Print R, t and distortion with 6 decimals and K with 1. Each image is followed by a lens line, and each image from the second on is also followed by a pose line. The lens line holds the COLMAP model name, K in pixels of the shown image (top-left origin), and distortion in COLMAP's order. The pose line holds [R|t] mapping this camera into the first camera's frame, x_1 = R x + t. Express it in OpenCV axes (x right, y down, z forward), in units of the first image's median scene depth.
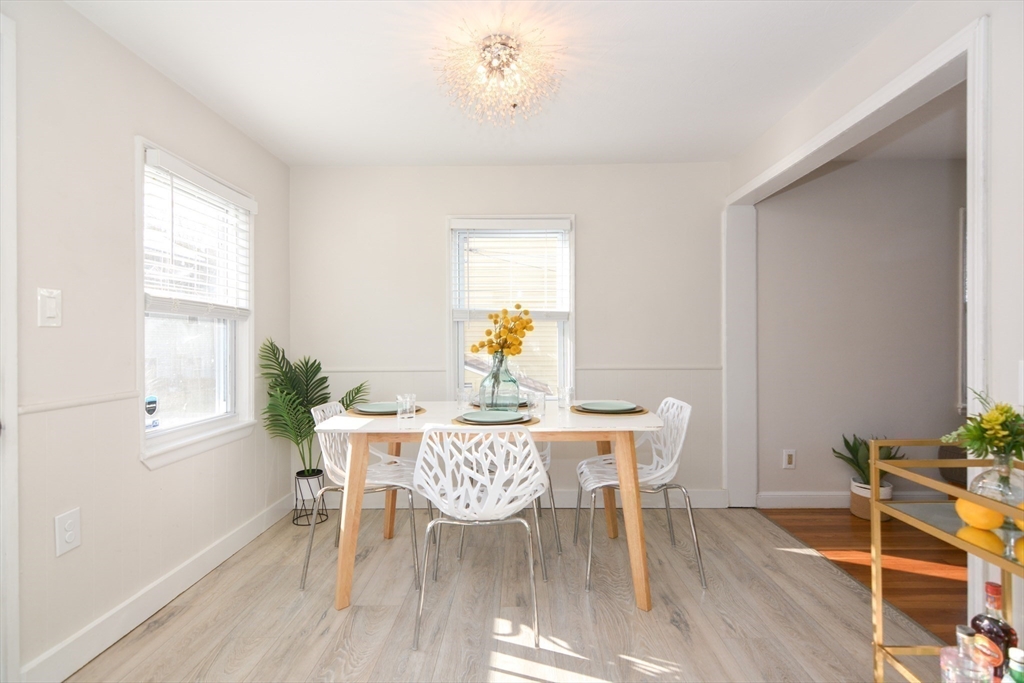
lens RADIAL K [[511.6, 0, 495.8], [0, 511.6, 350.2], [0, 0, 1]] dist [0.013008, -0.001908]
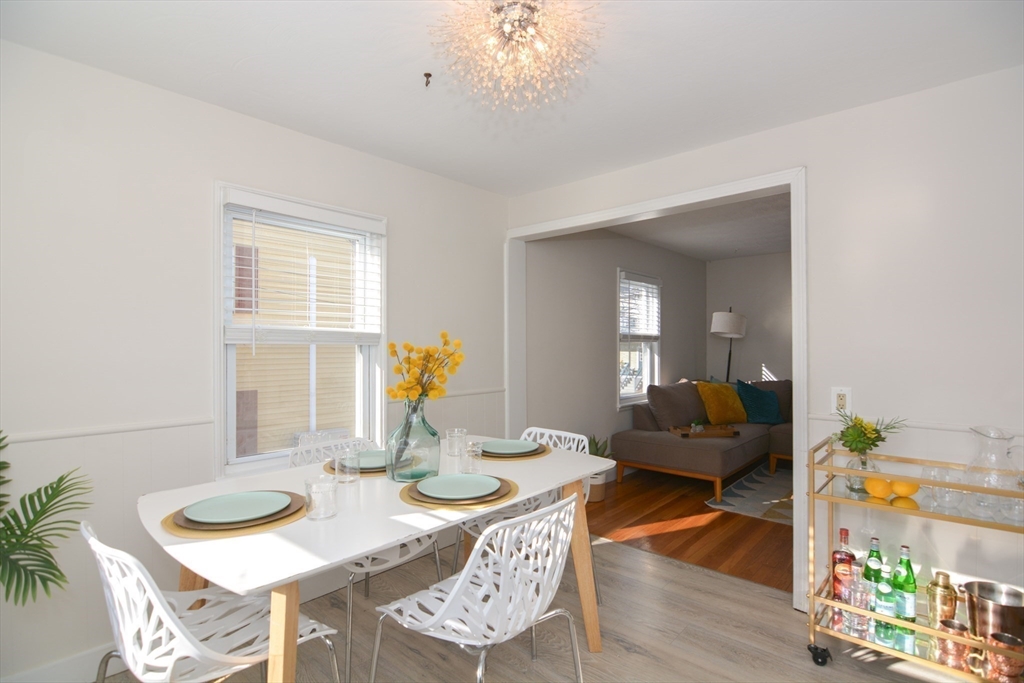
lens RADIAL K [[511.6, 0, 507.0], [0, 511.6, 345.6], [0, 0, 1]] dist [0.013008, -0.001908]
pose [[0.626126, -0.004606, 0.779708, -0.384057], [0.017608, 0.999811, -0.008233, -0.048477], [-0.779523, 0.018884, 0.626089, 0.338782]]
